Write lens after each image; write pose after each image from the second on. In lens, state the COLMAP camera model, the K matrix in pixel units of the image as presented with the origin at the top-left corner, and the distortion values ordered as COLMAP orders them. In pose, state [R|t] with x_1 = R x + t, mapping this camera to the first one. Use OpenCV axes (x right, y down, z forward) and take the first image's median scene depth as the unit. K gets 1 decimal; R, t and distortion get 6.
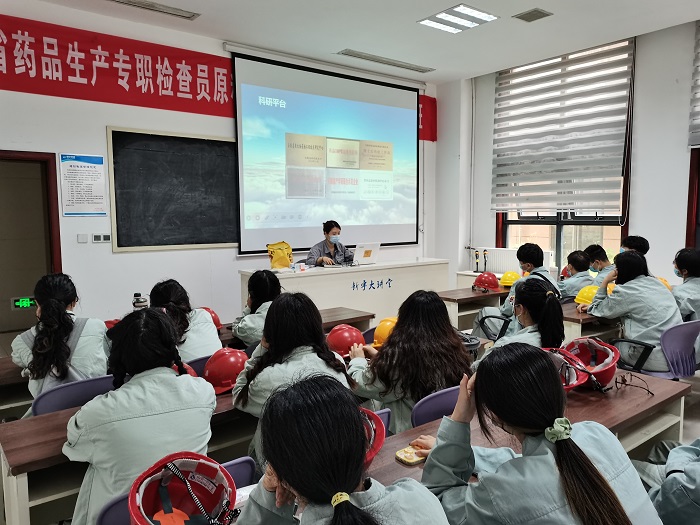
lens RADIAL K [[531.9, 0, 350.7], [0, 531.9, 267.3], [0, 0, 1]] dist [0.001936, -0.006749]
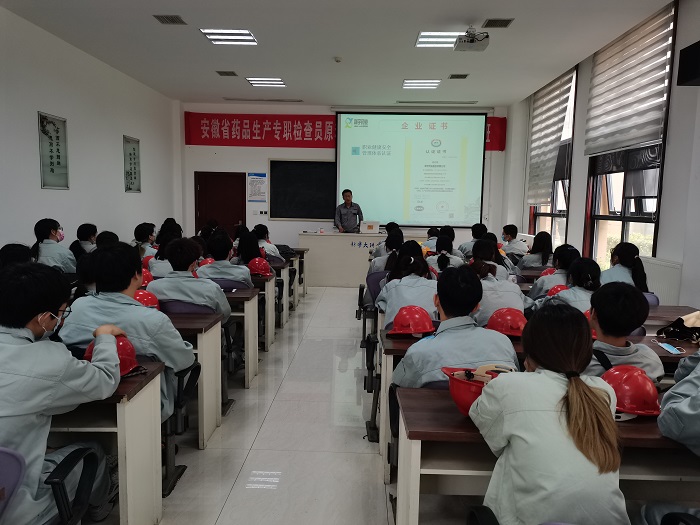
lens RADIAL K [[531.9, 0, 349.5], [0, 531.9, 260.7], [0, 0, 1]] dist [0.001936, -0.006749]
pose [[0.755603, 0.088779, -0.648986, 1.078994], [-0.088150, 0.995542, 0.033555, 0.029618], [0.649071, 0.031854, 0.760060, -0.325994]]
